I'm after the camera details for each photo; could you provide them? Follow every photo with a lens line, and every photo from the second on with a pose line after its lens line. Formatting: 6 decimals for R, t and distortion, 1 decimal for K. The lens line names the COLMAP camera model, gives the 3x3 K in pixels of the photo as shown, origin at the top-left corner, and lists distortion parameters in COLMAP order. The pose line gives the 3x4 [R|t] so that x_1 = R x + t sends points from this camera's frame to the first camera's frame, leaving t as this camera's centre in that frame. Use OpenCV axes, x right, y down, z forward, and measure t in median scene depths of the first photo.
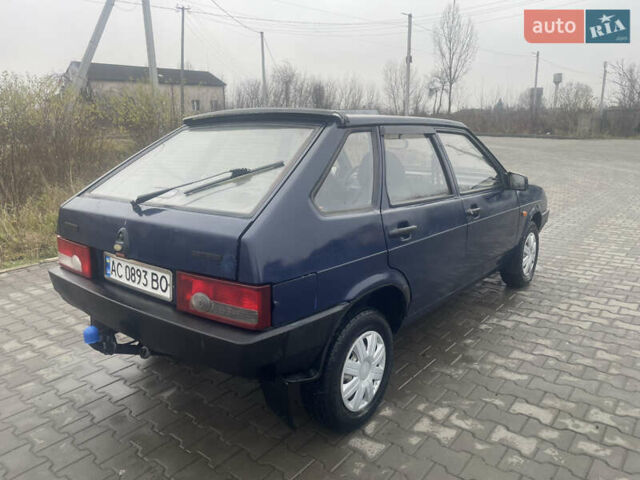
lens RADIAL K [[480.8, 0, 322.0], [0, 480.8, 240.6], [0, 0, 1]] dist [0.088303, -0.112293]
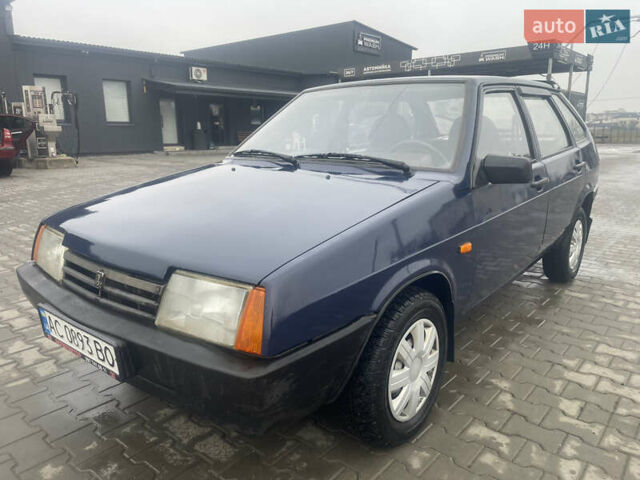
lens RADIAL K [[482.1, 0, 315.1], [0, 482.1, 239.3], [0, 0, 1]] dist [0.079247, -0.102980]
pose [[-0.999236, 0.018966, 0.034175, 0.228455], [0.032168, 0.895717, 0.443460, -0.377230], [-0.022200, 0.444220, -0.895643, 1.867696]]
